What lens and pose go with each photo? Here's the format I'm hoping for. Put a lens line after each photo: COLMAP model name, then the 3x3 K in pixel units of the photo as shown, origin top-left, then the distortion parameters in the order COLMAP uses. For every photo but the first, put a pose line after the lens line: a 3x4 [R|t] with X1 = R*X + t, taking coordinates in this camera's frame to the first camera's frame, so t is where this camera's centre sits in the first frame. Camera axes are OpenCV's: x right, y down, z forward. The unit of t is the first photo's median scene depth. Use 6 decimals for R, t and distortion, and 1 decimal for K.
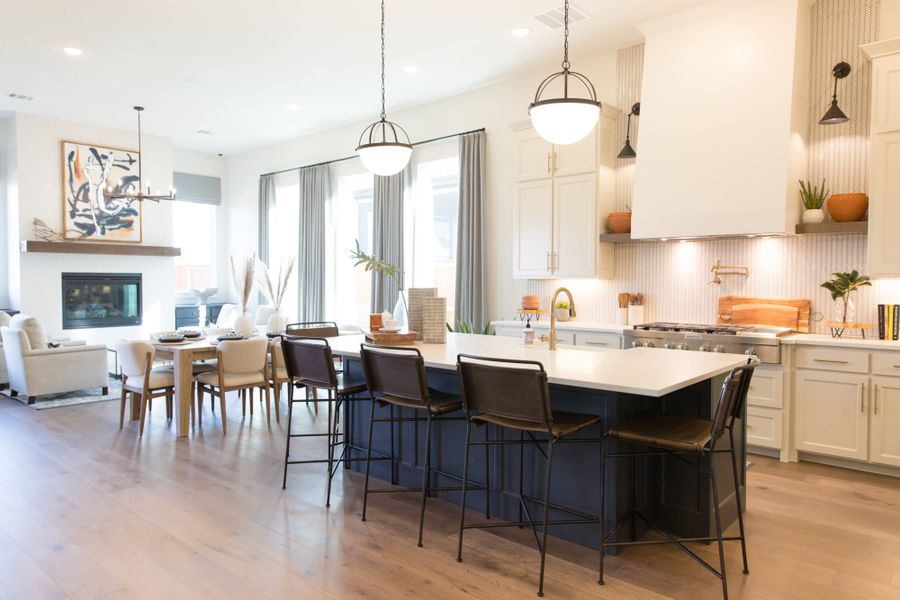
lens RADIAL K [[615.9, 0, 449.0], [0, 615.9, 295.7], [0, 0, 1]] dist [0.016112, -0.006571]
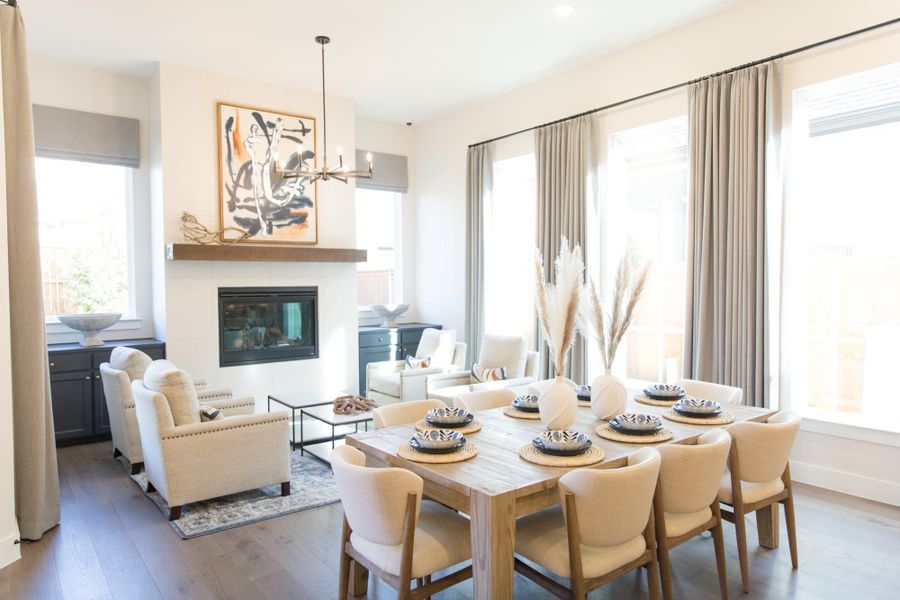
lens RADIAL K [[602.2, 0, 446.6], [0, 602.2, 297.1], [0, 0, 1]] dist [0.011561, 0.000756]
pose [[0.981514, -0.005789, -0.191304, -0.287229], [0.006238, 0.999979, 0.001746, -0.032119], [0.191290, -0.002907, 0.981529, 0.450722]]
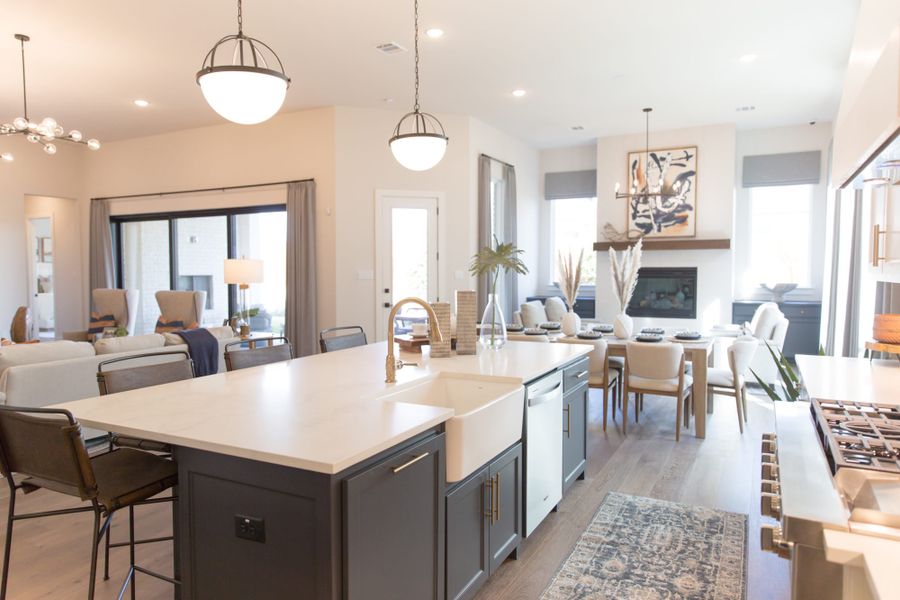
lens RADIAL K [[602.2, 0, 446.4], [0, 602.2, 296.4], [0, 0, 1]] dist [0.011561, 0.000756]
pose [[0.243666, 0.039251, -0.969065, 0.476490], [-0.019525, 0.999177, 0.035561, -0.021008], [0.969663, 0.010256, 0.244232, 0.491239]]
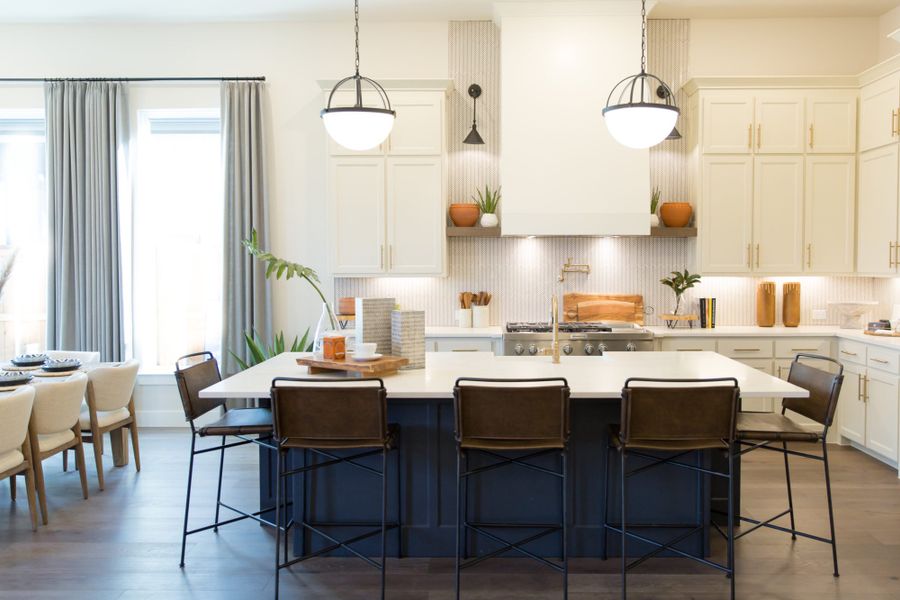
lens RADIAL K [[740.3, 0, 488.1], [0, 740.3, 290.1], [0, 0, 1]] dist [0.003176, 0.004491]
pose [[0.747015, -0.028262, 0.664206, -0.352435], [0.018301, 0.999592, 0.021949, -0.025963], [-0.664555, -0.004241, 0.747227, 0.137654]]
